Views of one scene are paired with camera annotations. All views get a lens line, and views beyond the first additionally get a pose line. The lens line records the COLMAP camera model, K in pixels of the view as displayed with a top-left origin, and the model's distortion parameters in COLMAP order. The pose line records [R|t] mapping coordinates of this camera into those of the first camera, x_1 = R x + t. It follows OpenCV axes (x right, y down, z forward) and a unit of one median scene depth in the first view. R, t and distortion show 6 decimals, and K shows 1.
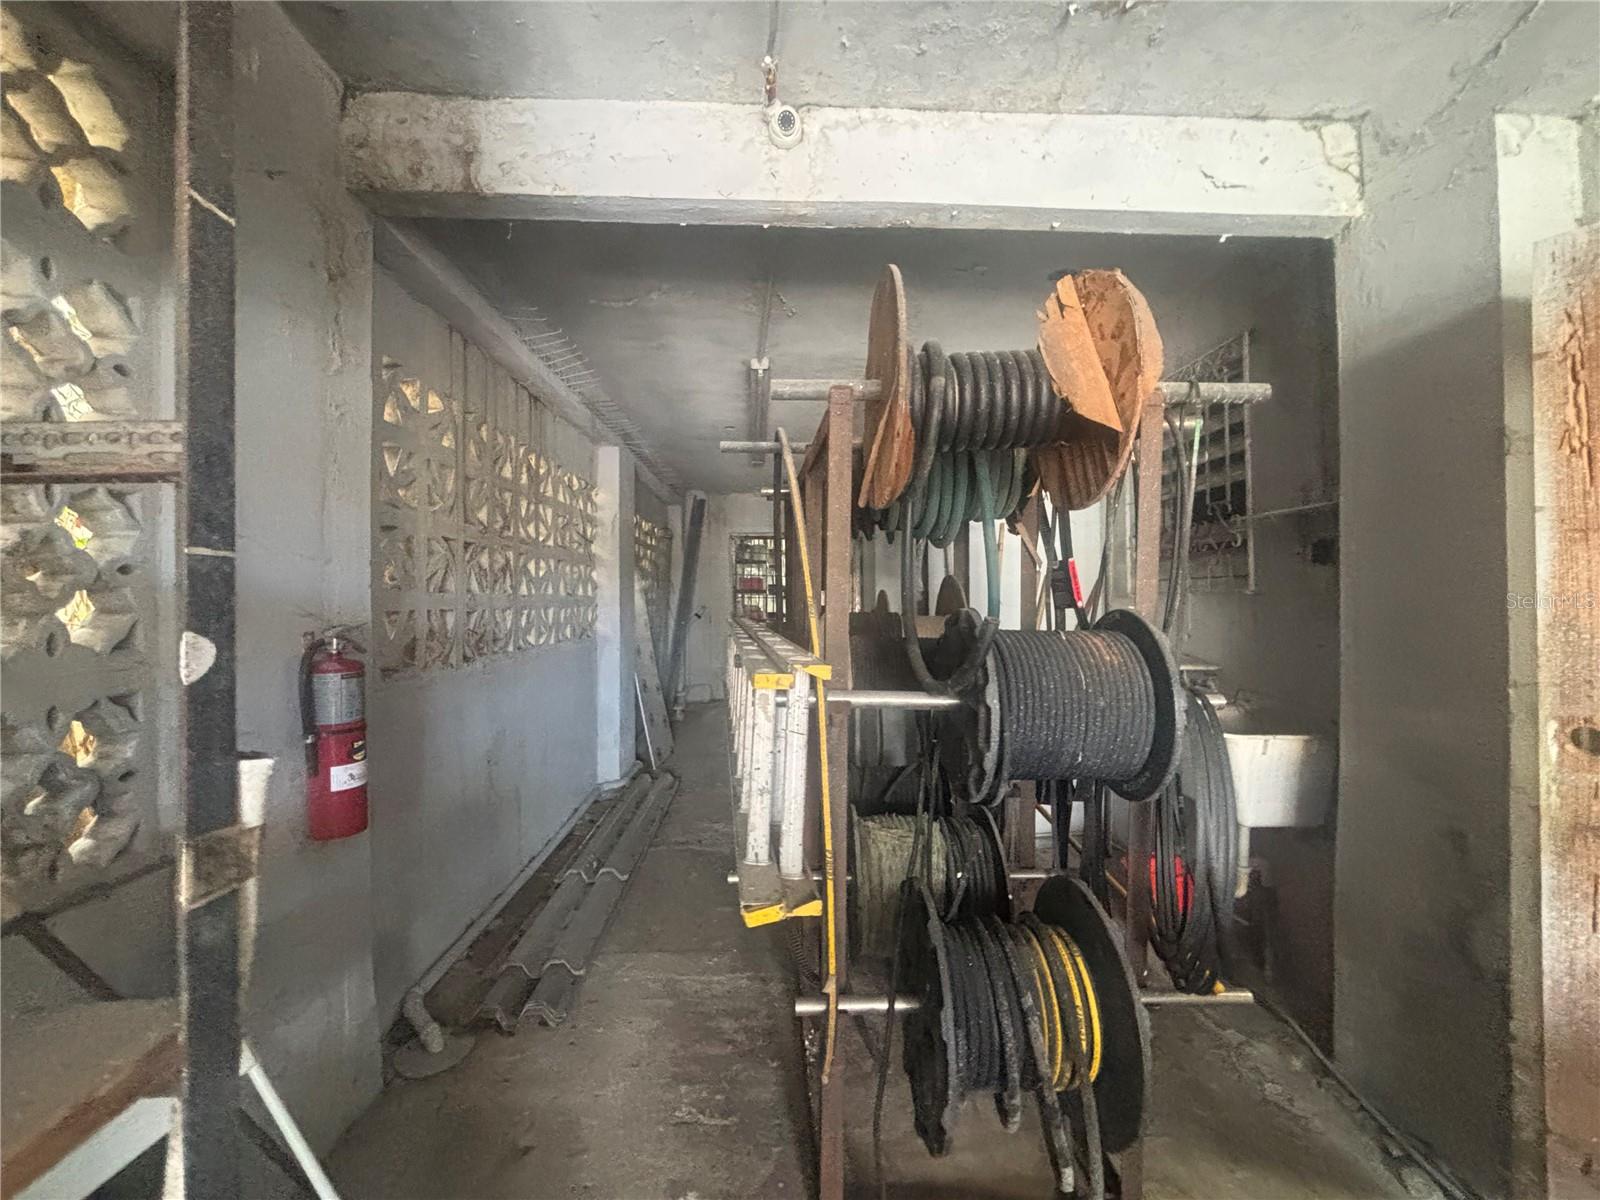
lens RADIAL K [[640.6, 0, 797.7], [0, 640.6, 600.5], [0, 0, 1]] dist [-0.003063, 0.000102]
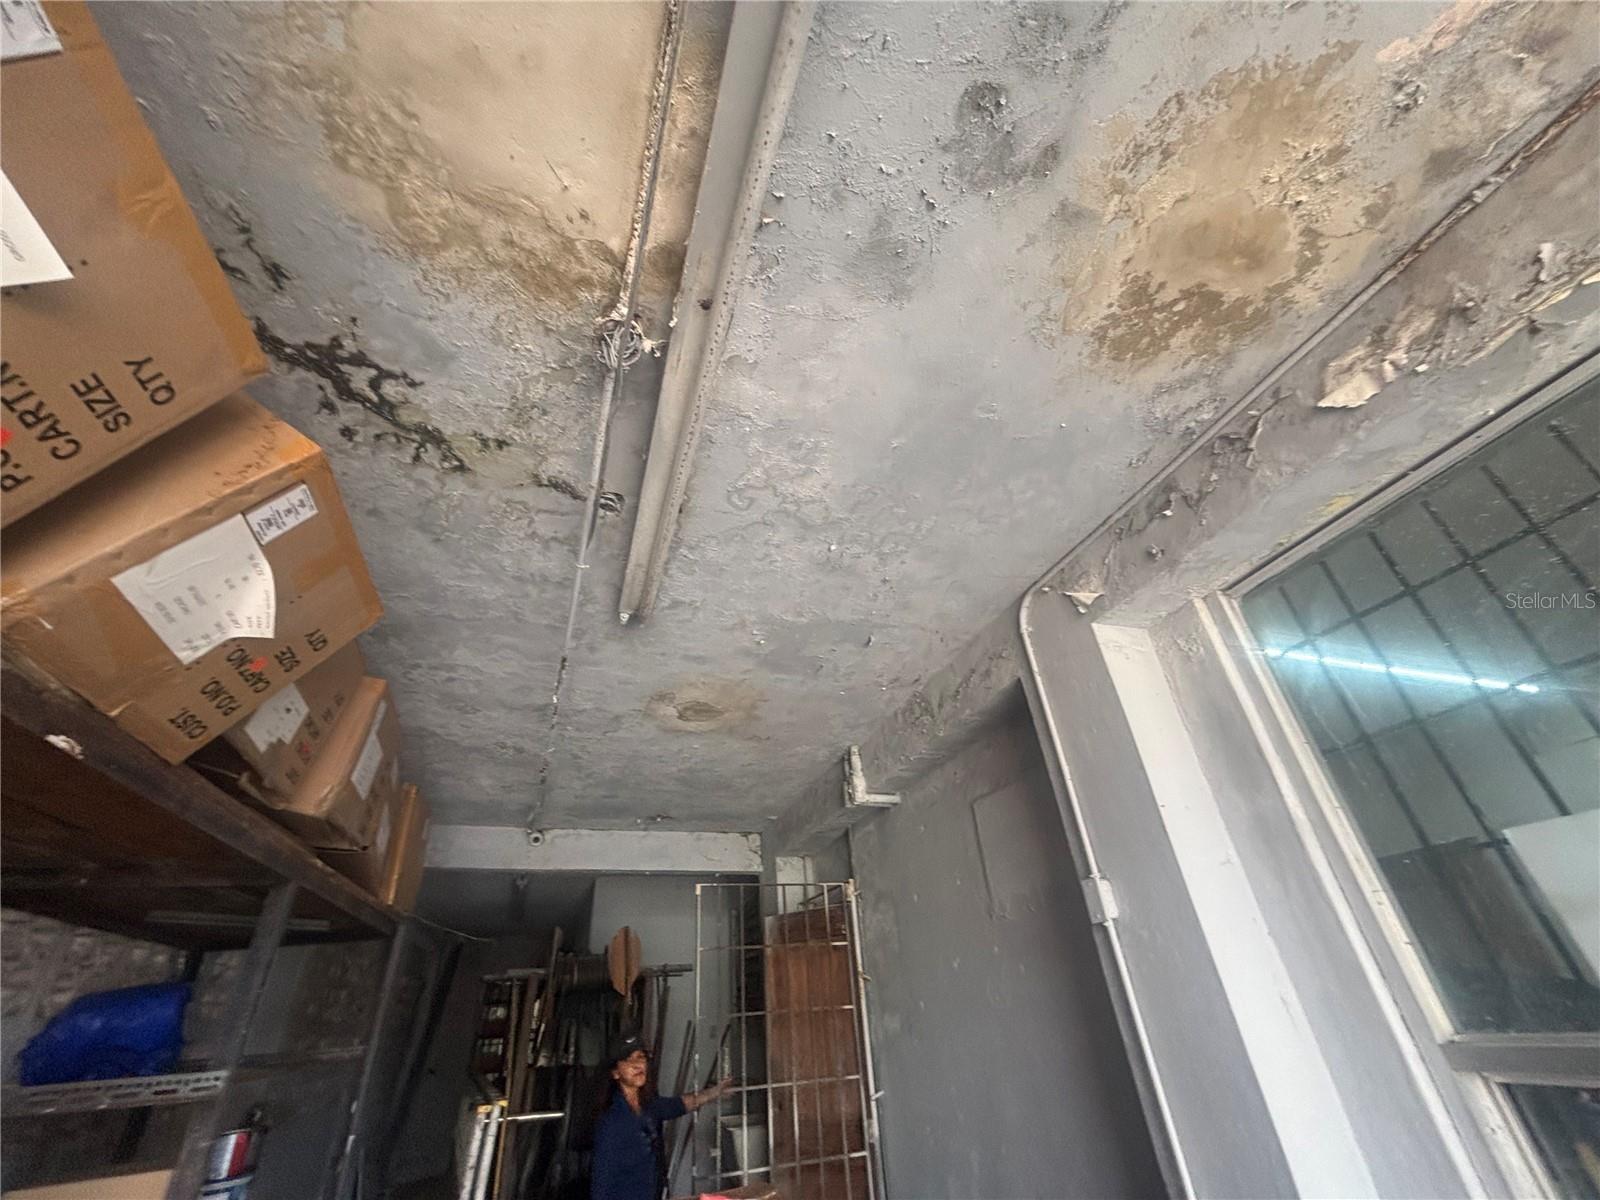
lens RADIAL K [[640.6, 0, 797.7], [0, 640.6, 600.5], [0, 0, 1]] dist [-0.003063, 0.000102]
pose [[0.953693, 0.115359, 0.277782, 0.150449], [0.053226, 0.844228, -0.533334, -0.121183], [-0.296036, 0.523422, 0.798994, -1.777152]]
